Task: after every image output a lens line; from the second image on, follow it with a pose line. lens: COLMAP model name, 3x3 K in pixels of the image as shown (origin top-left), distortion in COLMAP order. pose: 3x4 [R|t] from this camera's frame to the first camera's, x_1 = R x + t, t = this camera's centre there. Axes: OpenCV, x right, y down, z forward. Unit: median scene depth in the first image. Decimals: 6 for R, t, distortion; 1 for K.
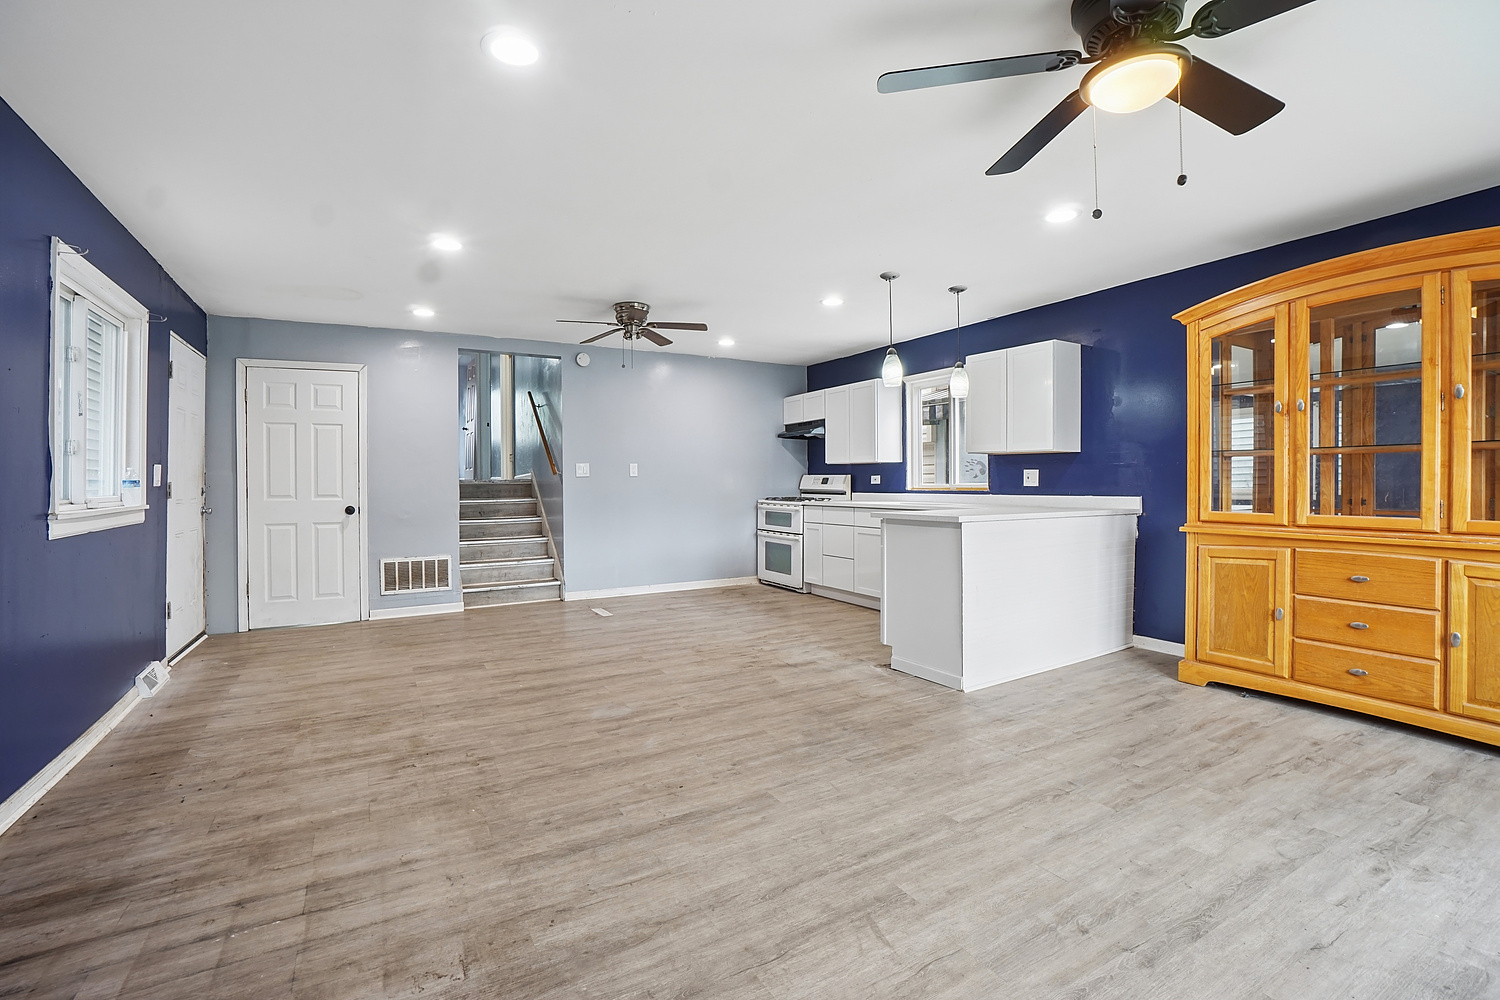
lens RADIAL K [[668.1, 0, 739.9], [0, 668.1, 484.1], [0, 0, 1]] dist [-0.052155, 0.013233]
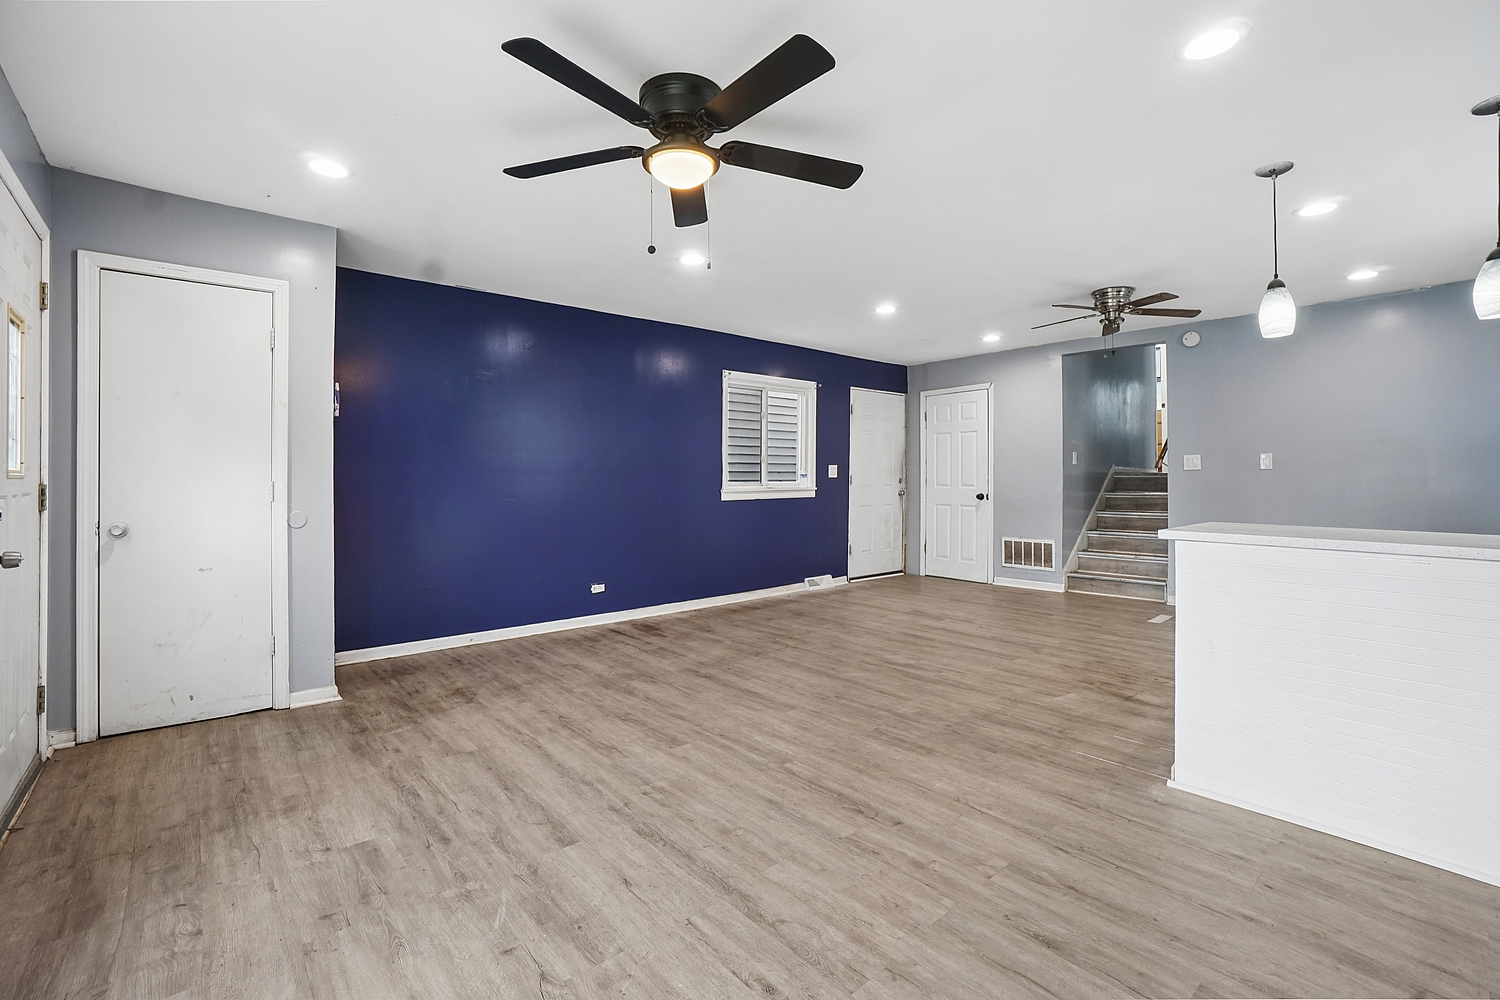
lens RADIAL K [[668.1, 0, 733.0], [0, 668.1, 481.3], [0, 0, 1]] dist [-0.052155, 0.013233]
pose [[0.177457, 0.014398, -0.984023, 0.872187], [-0.003731, 0.999896, 0.013958, -0.009960], [0.984122, 0.001194, 0.177492, 0.406918]]
